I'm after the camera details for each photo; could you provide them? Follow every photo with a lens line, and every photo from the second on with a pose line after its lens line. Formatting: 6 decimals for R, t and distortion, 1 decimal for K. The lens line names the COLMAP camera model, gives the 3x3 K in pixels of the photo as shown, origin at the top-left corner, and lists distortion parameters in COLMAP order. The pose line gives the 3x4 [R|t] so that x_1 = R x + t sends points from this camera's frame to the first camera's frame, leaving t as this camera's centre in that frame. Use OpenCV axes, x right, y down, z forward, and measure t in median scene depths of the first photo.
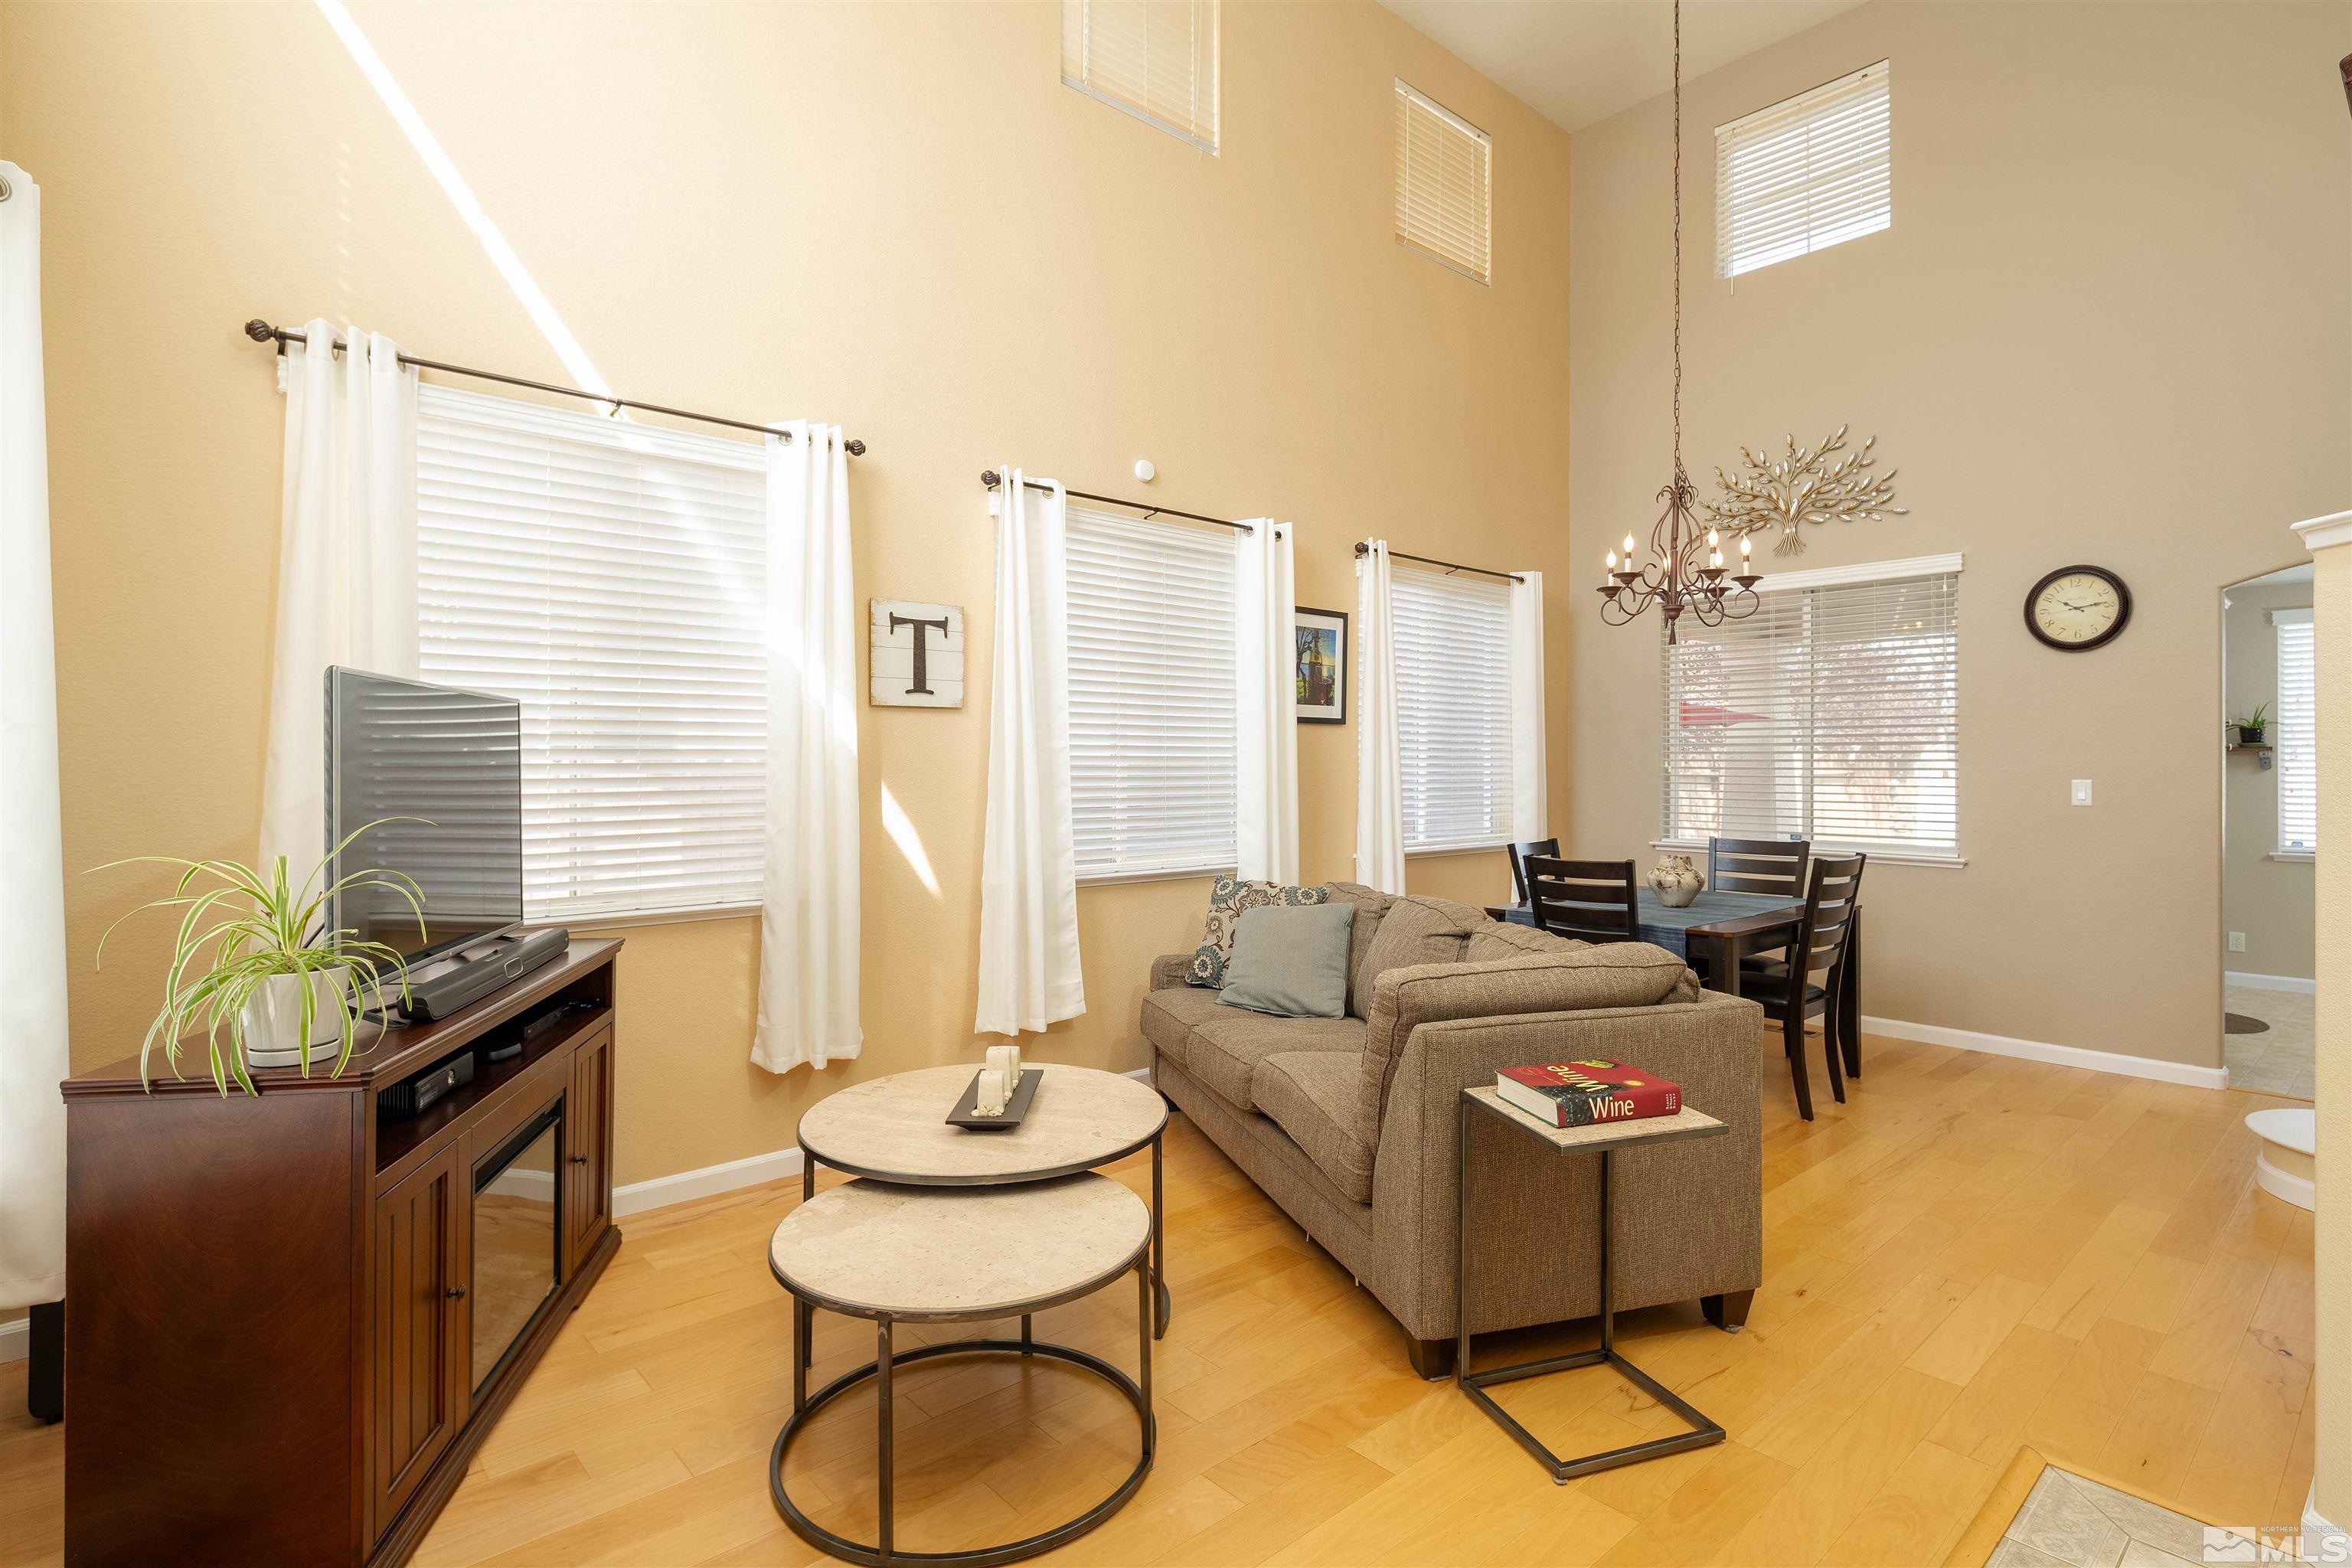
lens RADIAL K [[1156.9, 0, 1162.9], [0, 1156.9, 776.2], [0, 0, 1]] dist [0.003527, -0.004003]
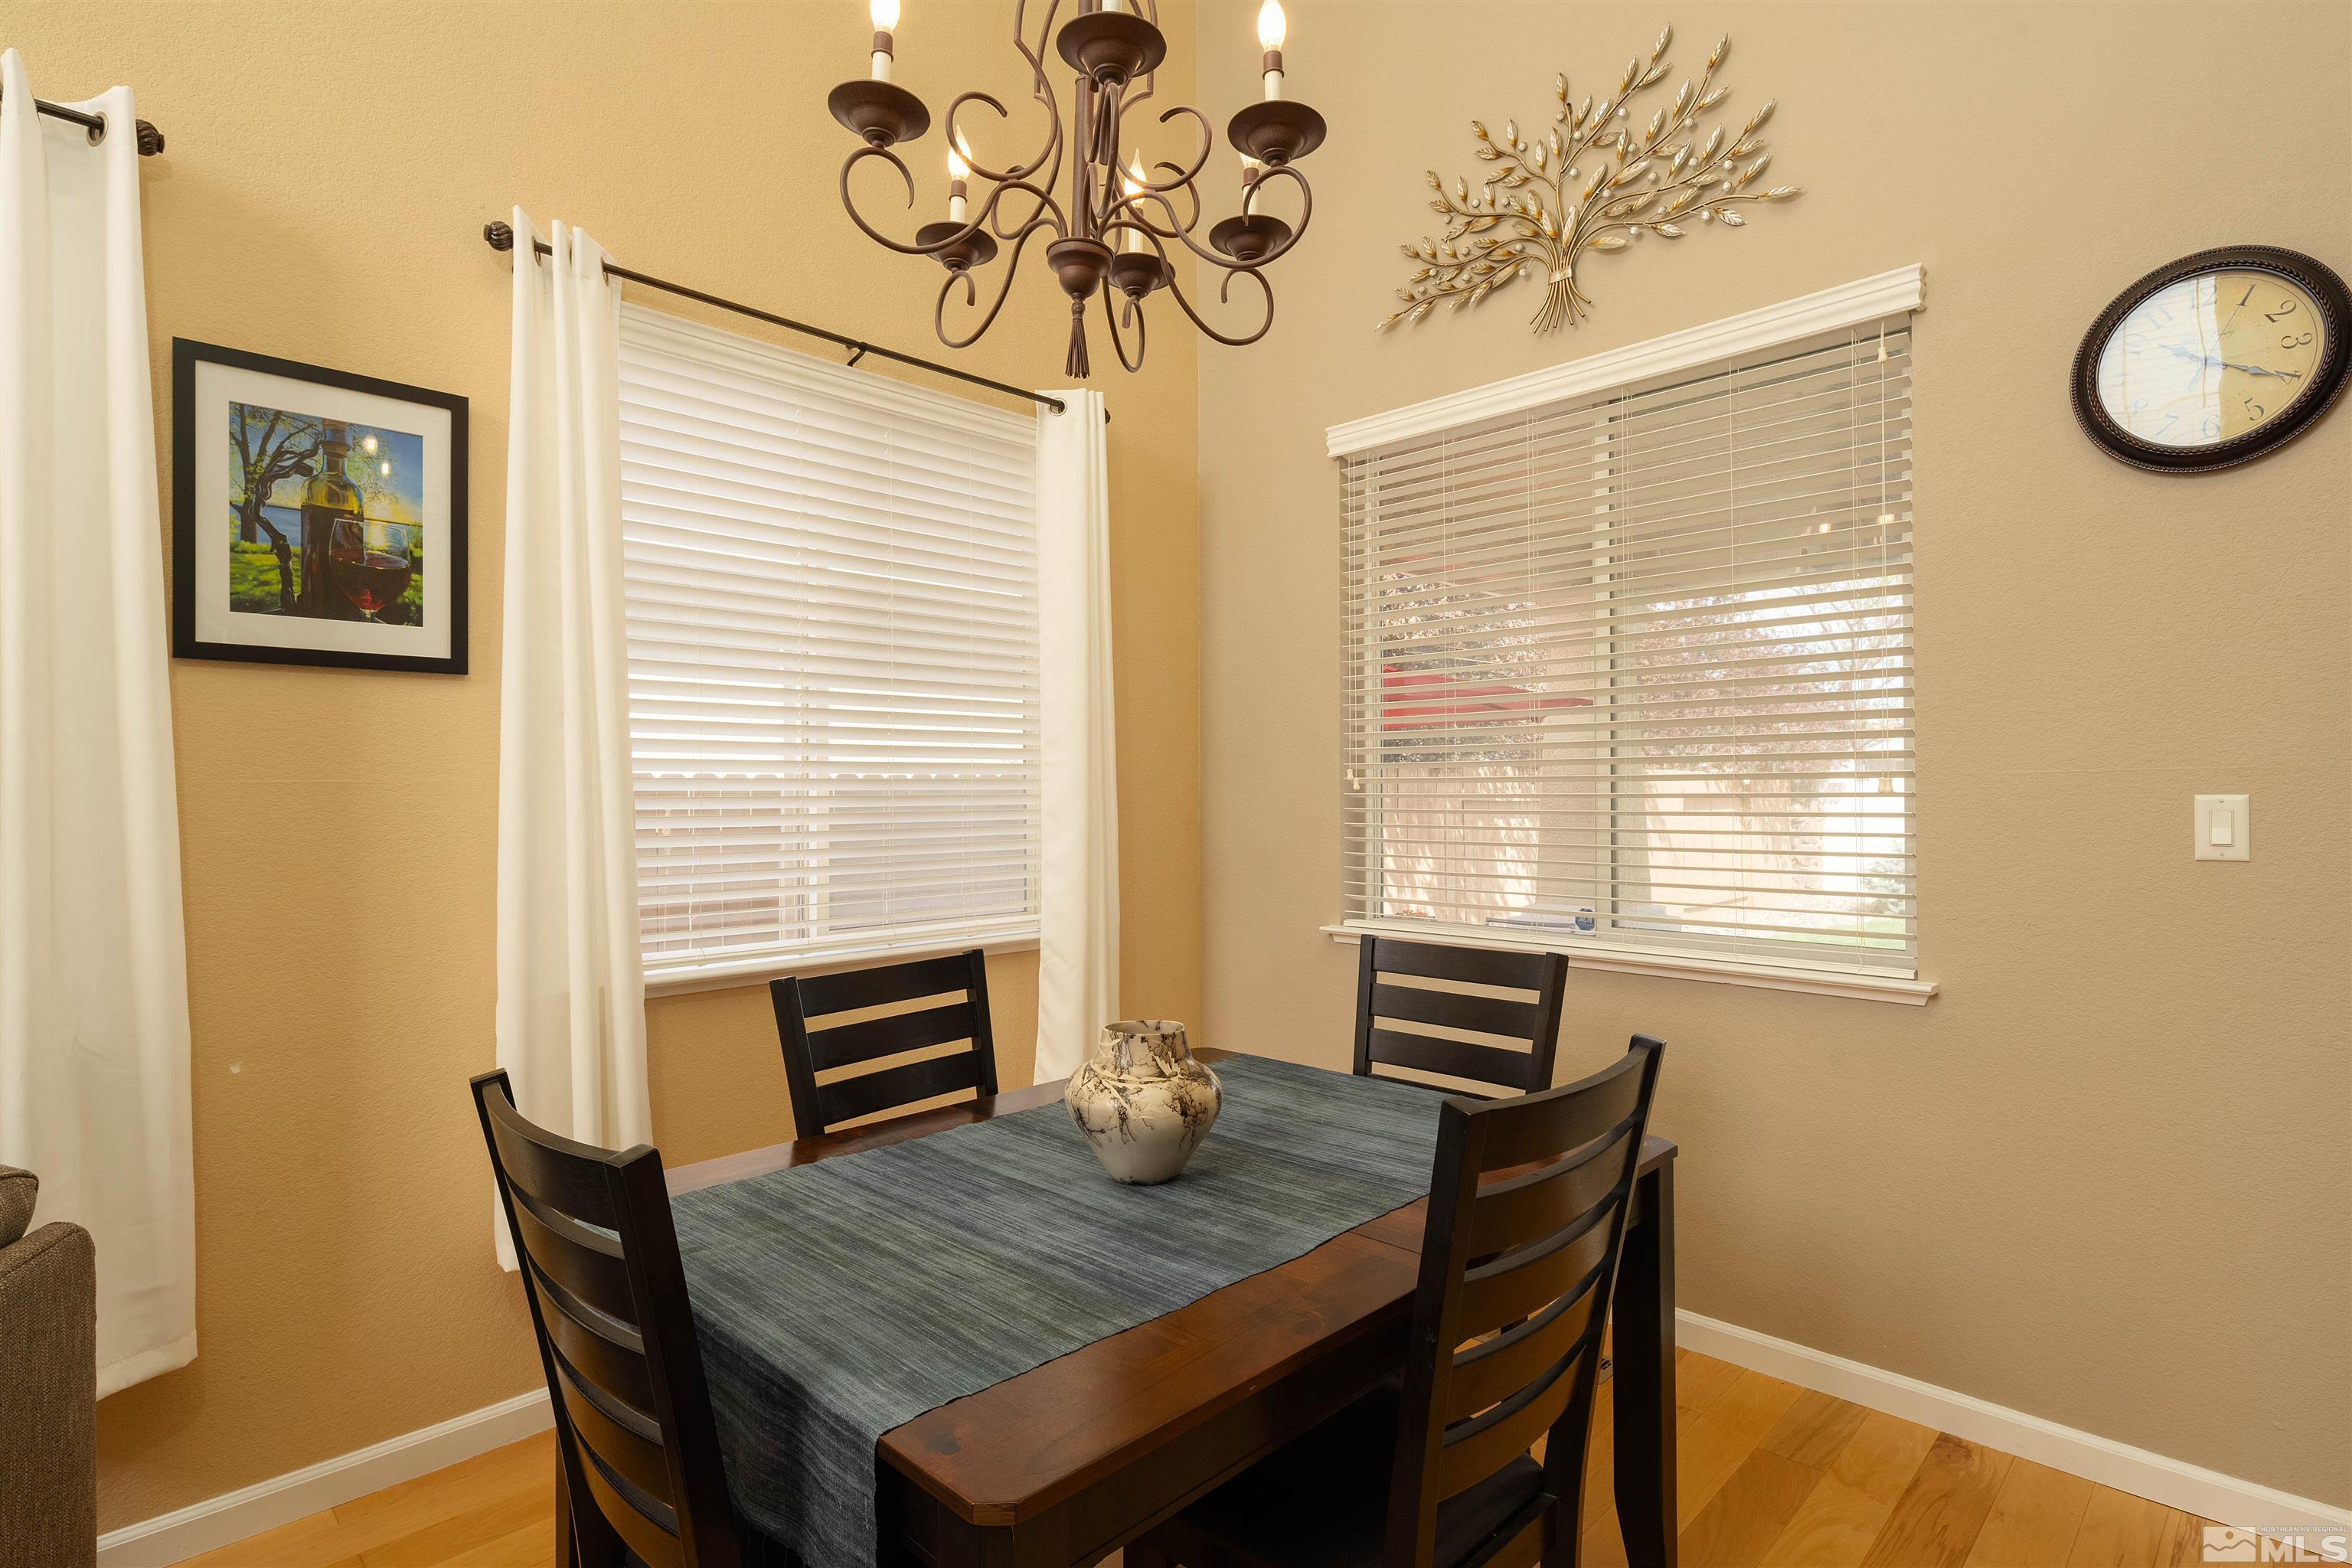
lens RADIAL K [[1156.9, 0, 1170.4], [0, 1156.9, 817.0], [0, 0, 1]] dist [0.003527, -0.004003]
pose [[0.997535, -0.009604, 0.069513, 0.379940], [0.008633, 0.999861, 0.014252, 0.001571], [-0.069640, -0.013617, 0.997479, 0.586475]]
